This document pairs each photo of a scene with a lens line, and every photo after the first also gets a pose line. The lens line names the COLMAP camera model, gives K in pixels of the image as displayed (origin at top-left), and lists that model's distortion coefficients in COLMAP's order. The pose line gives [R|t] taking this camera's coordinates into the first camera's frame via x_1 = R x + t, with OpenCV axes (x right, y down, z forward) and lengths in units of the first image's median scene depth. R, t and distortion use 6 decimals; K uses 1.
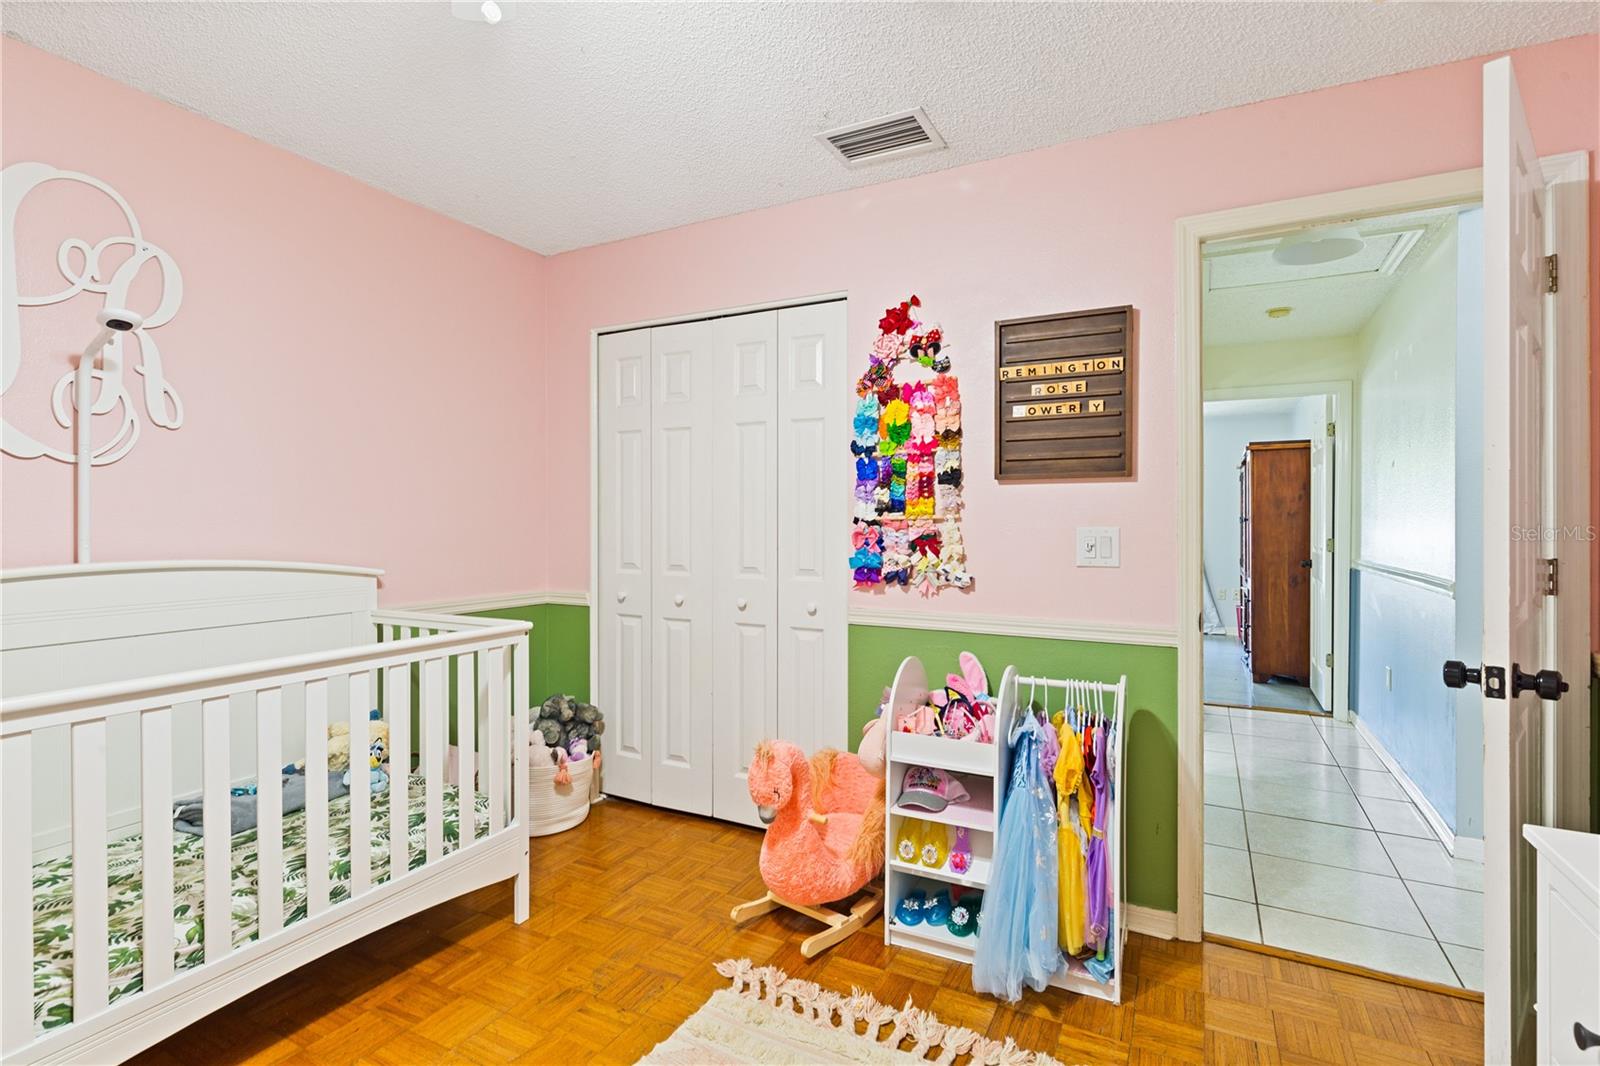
lens RADIAL K [[763.4, 0, 802.0], [0, 763.4, 524.3], [0, 0, 1]] dist [-0.002024, -0.000701]
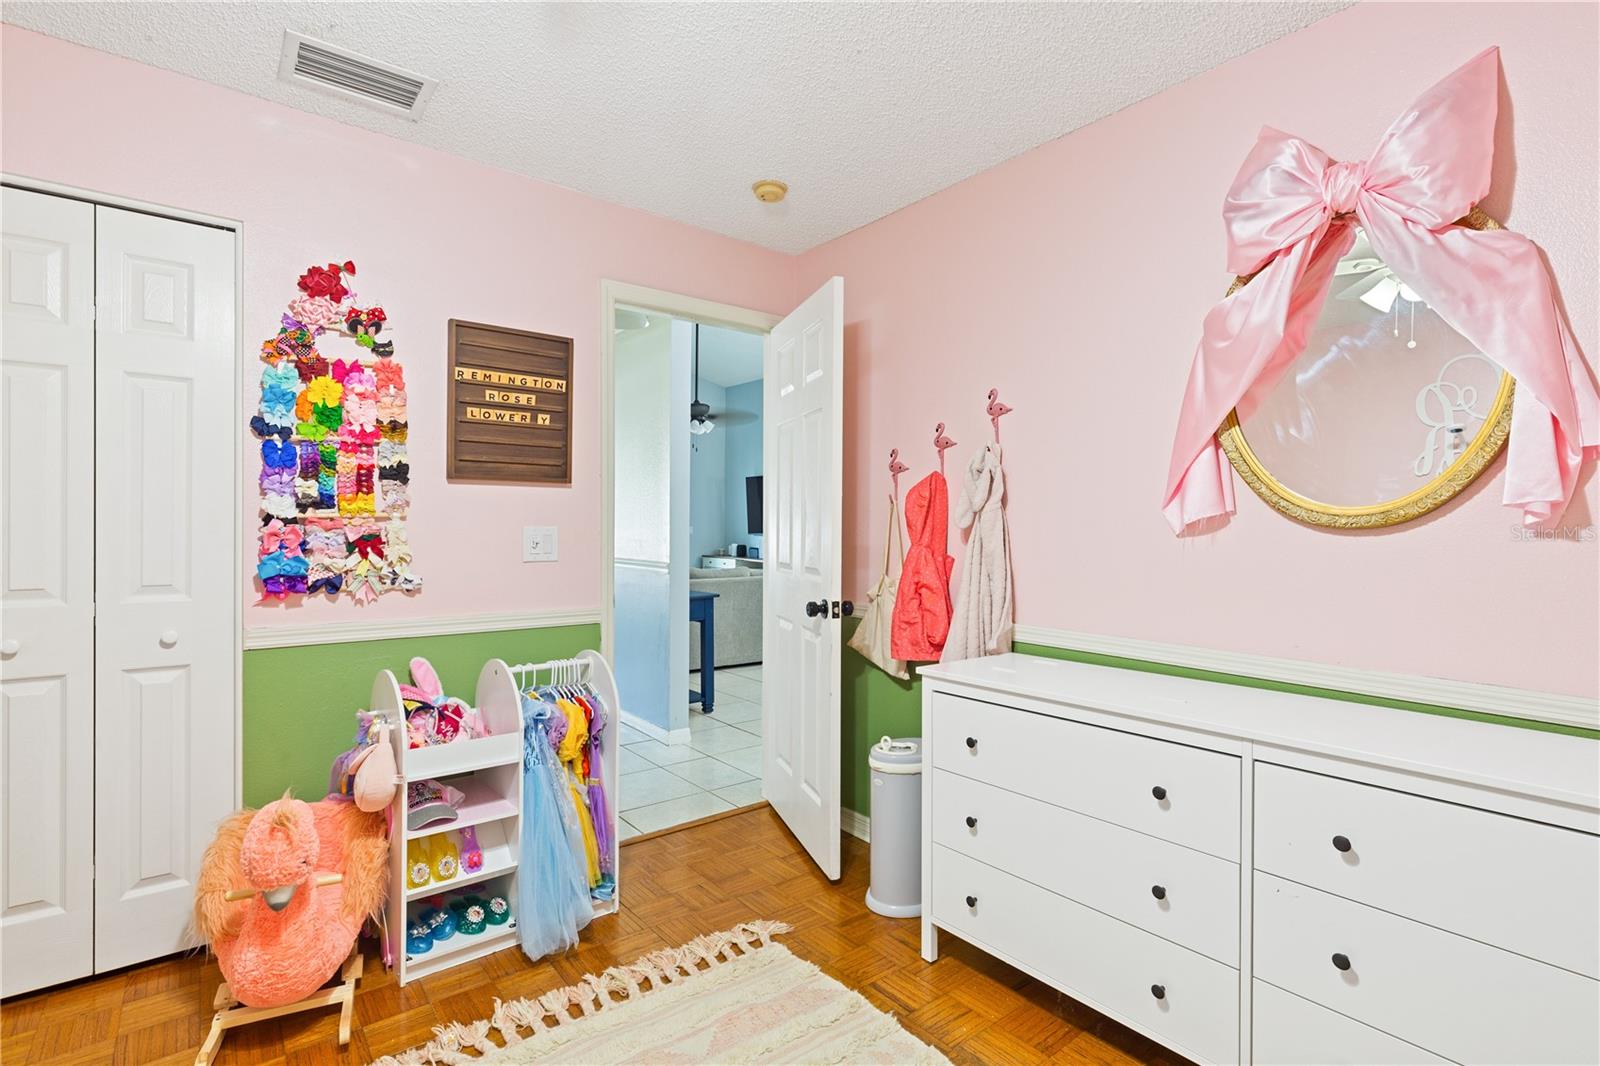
lens RADIAL K [[763.4, 0, 802.0], [0, 763.4, 524.3], [0, 0, 1]] dist [-0.002024, -0.000701]
pose [[0.397427, 0.000740, 0.917634, -0.456181], [-0.007716, 0.999967, 0.002535, -0.004630], [-0.917602, -0.008088, 0.397419, 0.177524]]
